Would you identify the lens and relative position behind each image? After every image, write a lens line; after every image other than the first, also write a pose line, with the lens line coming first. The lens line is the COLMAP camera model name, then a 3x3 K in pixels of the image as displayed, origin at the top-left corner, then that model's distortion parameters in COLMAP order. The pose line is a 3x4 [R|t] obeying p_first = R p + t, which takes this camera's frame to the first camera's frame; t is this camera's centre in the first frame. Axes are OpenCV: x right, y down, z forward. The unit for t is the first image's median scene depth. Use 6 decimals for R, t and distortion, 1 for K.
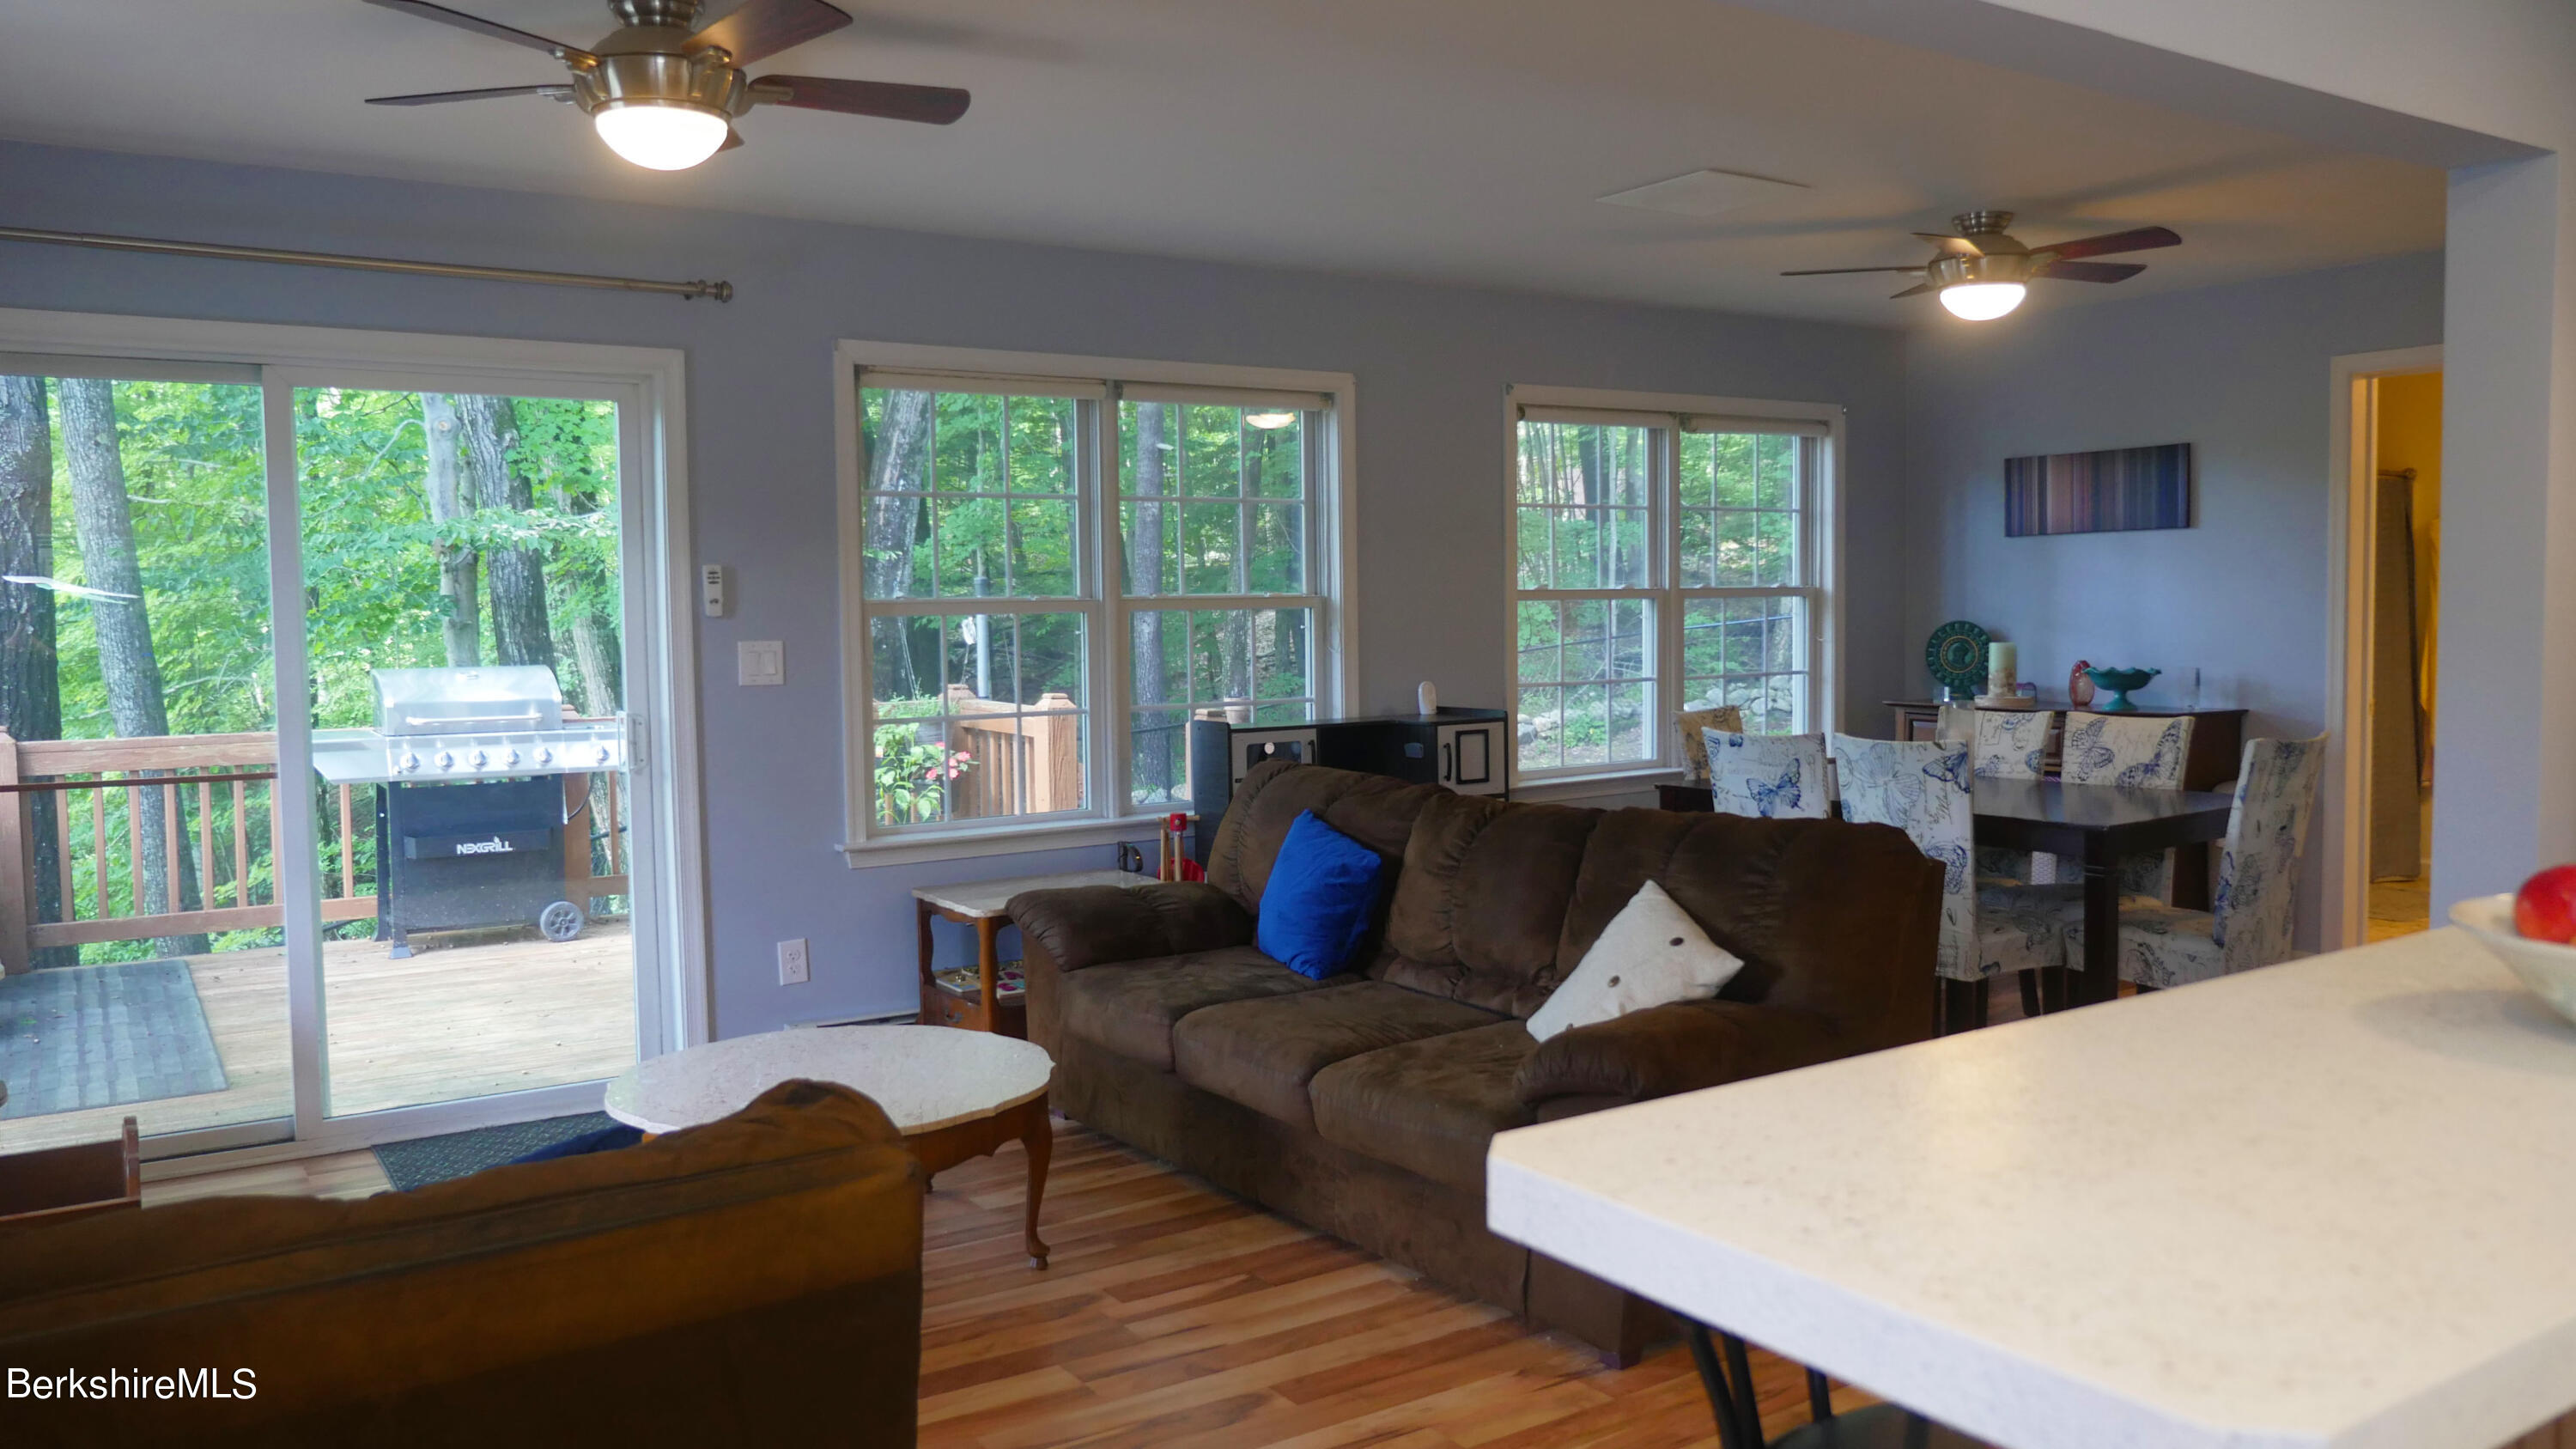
lens RADIAL K [[1873.6, 0, 1273.4], [0, 1873.6, 707.1], [0, 0, 1]] dist [-0.021421, 0.002527]
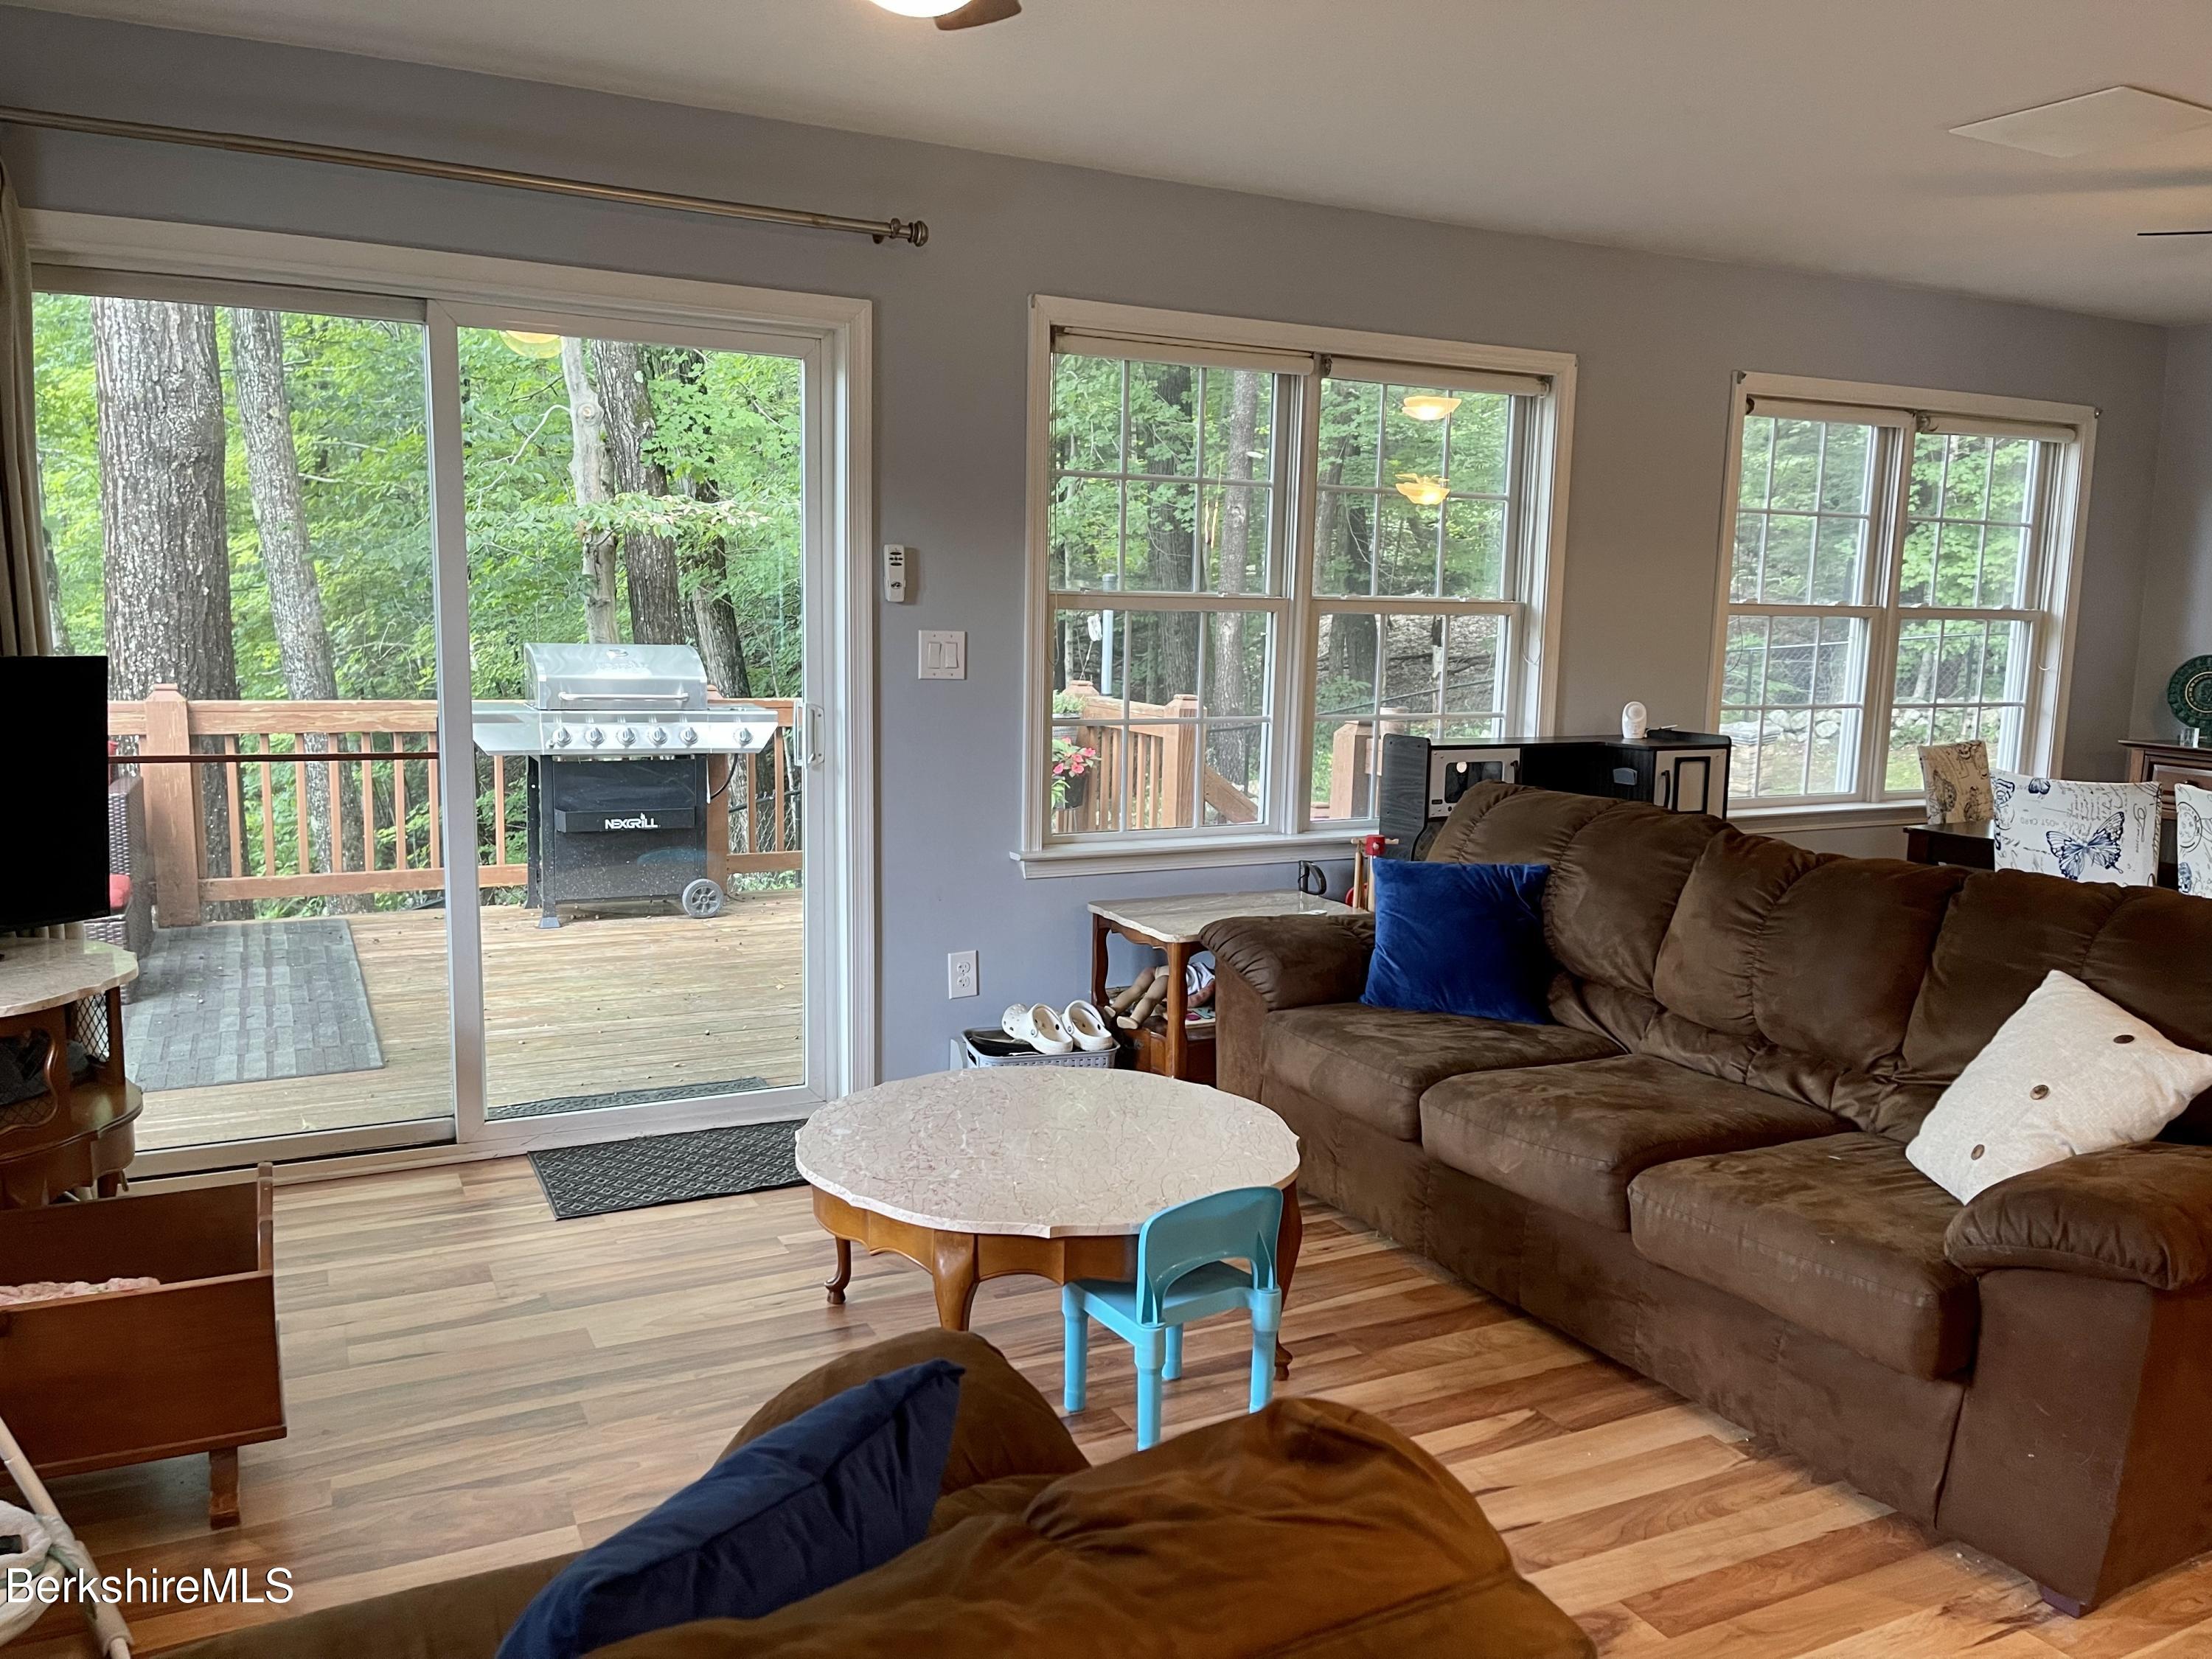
lens RADIAL K [[1677.6, 0, 1098.6], [0, 1677.6, 850.4], [0, 0, 1]] dist [0.068254, -0.087069]
pose [[0.992142, 0.051899, -0.113845, -0.080178], [-0.041759, 0.995091, 0.089718, -0.004221], [0.117942, -0.084259, 0.989439, 0.147577]]
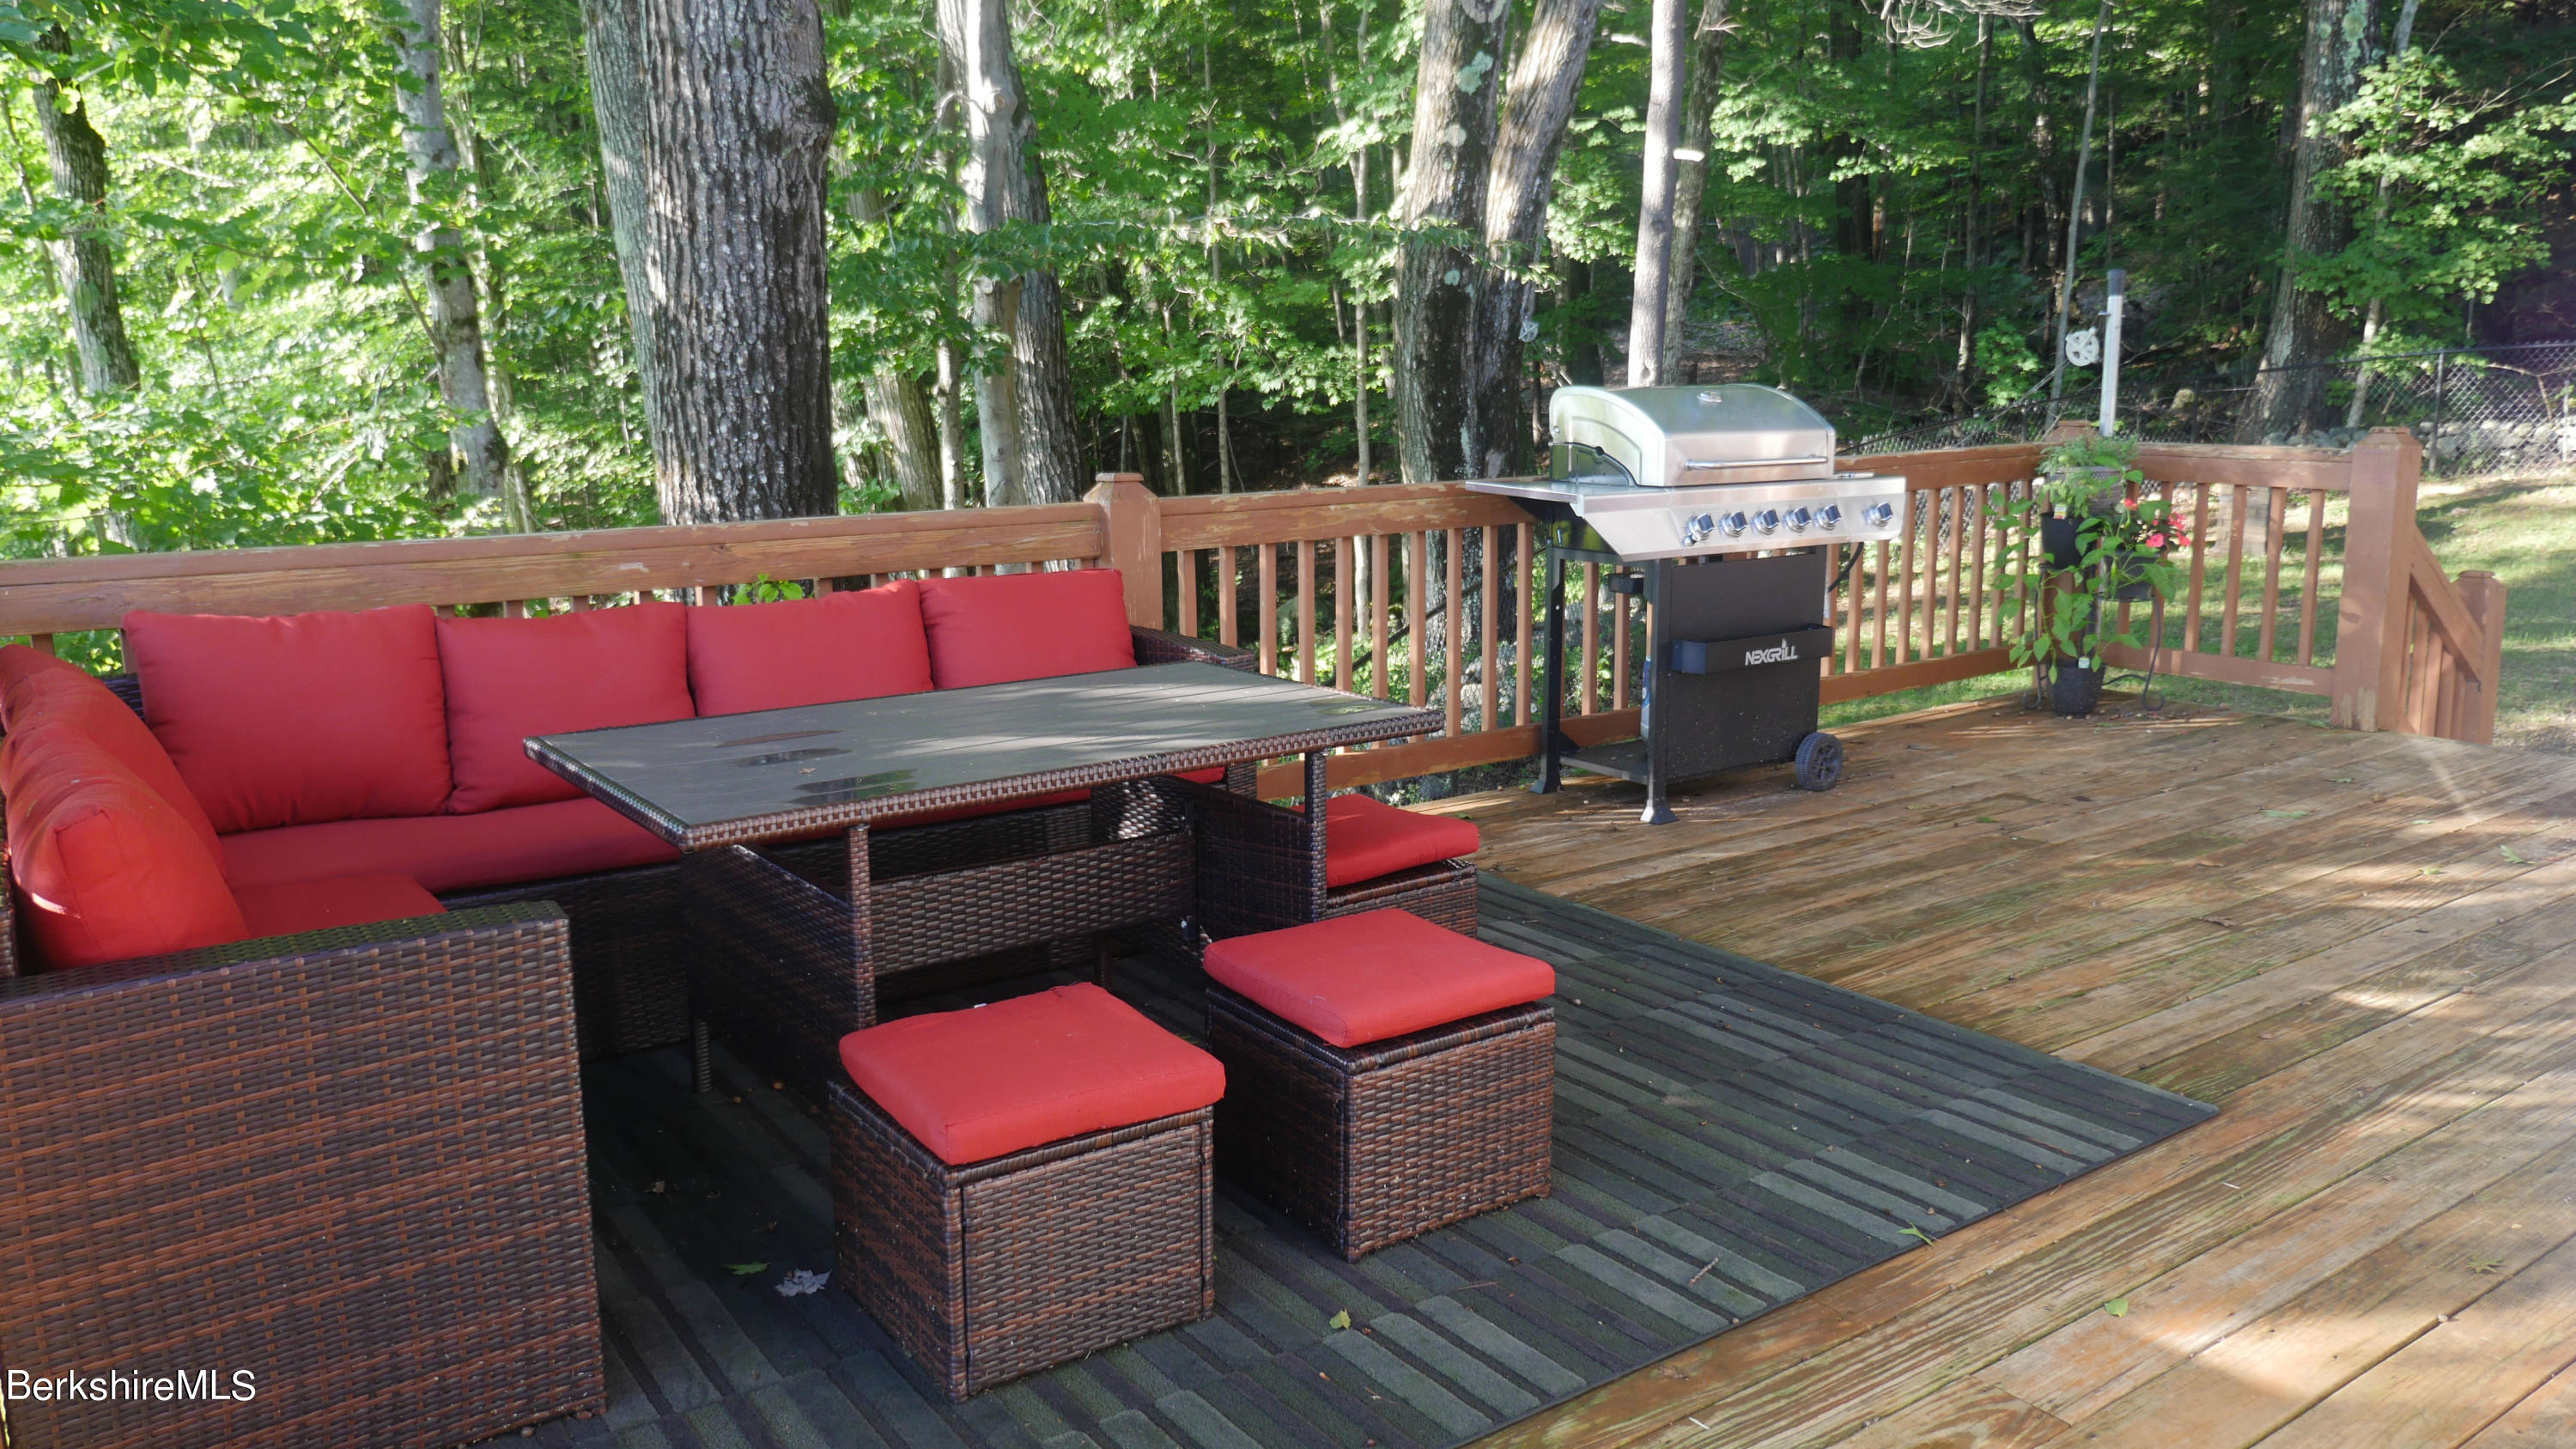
lens RADIAL K [[1873.6, 0, 1290.9], [0, 1873.6, 721.8], [0, 0, 1]] dist [-0.021421, 0.002527]
pose [[0.999546, -0.006563, 0.029409, -0.774287], [0.002688, 0.991523, 0.129906, 0.013764], [-0.030012, -0.129768, 0.991090, 0.418415]]
